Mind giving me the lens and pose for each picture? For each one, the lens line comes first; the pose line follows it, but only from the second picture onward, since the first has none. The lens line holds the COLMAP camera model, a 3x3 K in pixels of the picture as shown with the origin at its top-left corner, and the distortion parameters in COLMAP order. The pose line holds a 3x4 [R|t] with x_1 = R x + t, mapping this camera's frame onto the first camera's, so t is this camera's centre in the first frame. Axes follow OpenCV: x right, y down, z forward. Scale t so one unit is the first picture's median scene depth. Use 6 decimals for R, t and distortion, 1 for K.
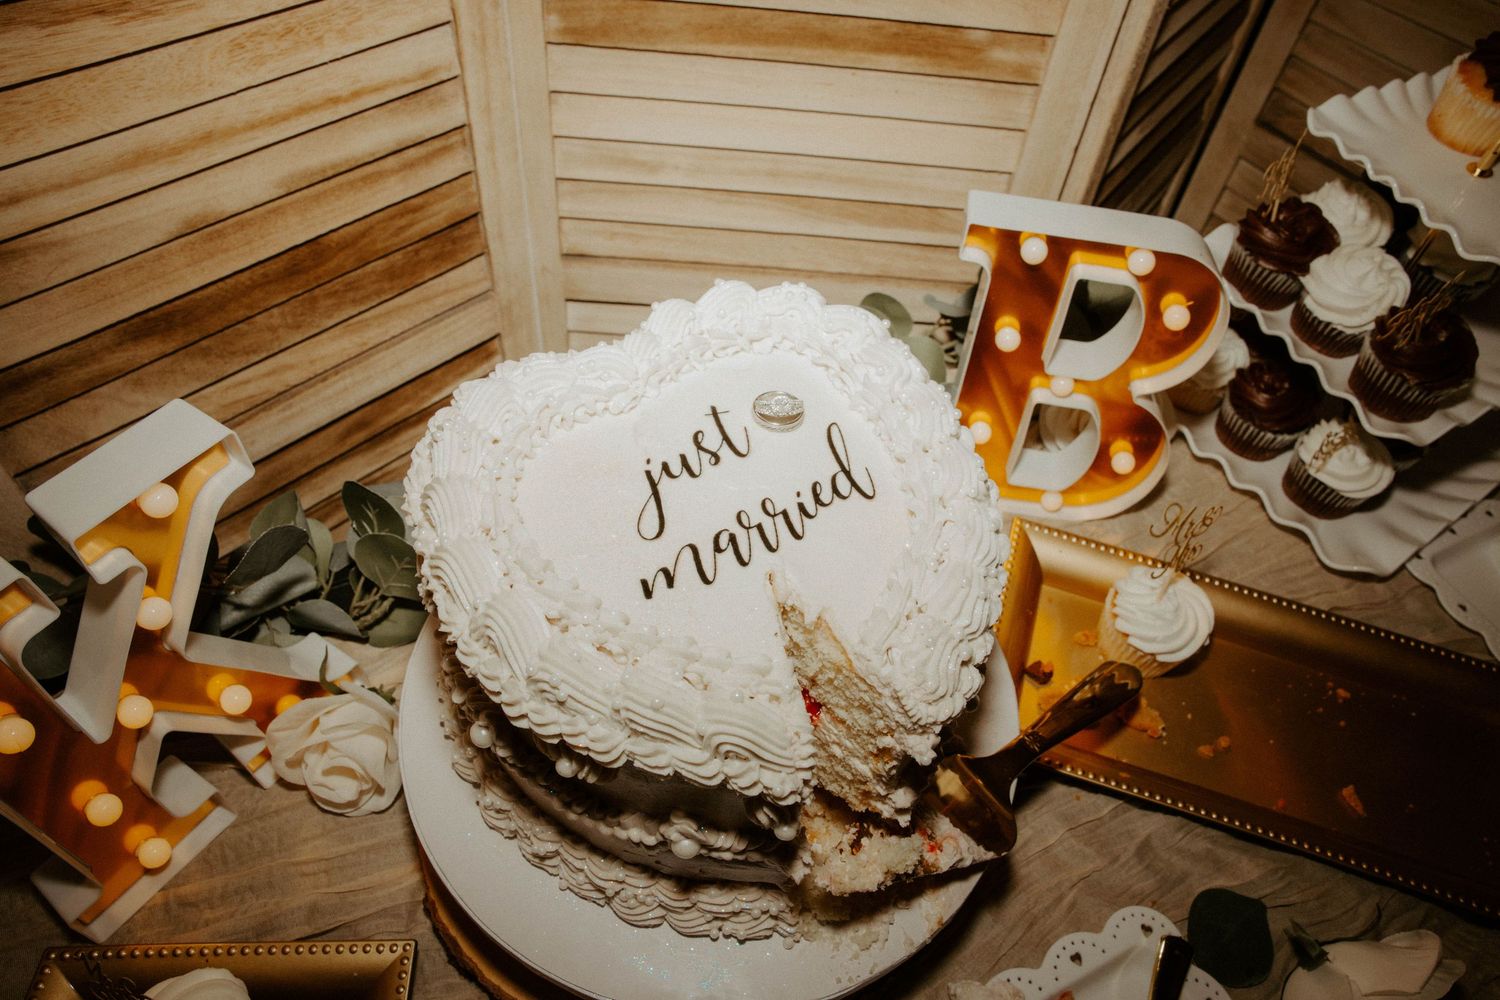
lens RADIAL K [[1013.7, 0, 750.0], [0, 1013.7, 500.0], [0, 0, 1]] dist [-0.037790, 0.057329]
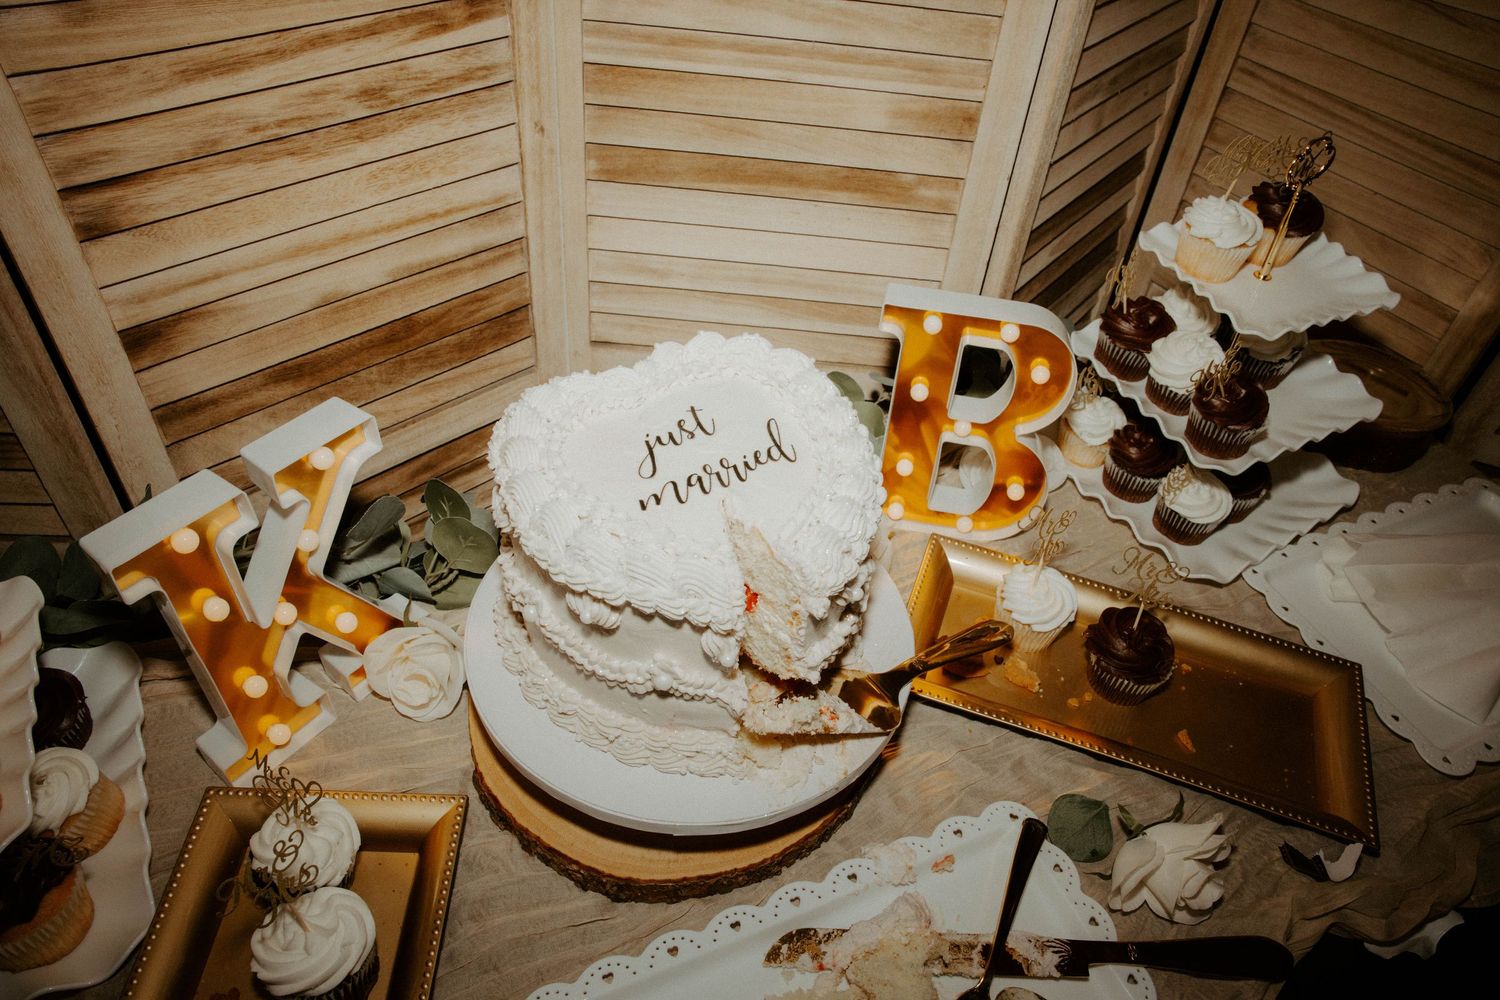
lens RADIAL K [[1000.0, 0, 750.0], [0, 1000.0, 500.0], [0, 0, 1]] dist [0.006127, 0.002669]
pose [[0.999750, 0.016843, -0.014698, 0.050292], [-0.018614, 0.991322, -0.130130, 0.162401], [0.012379, 0.130371, 0.991388, -0.309727]]
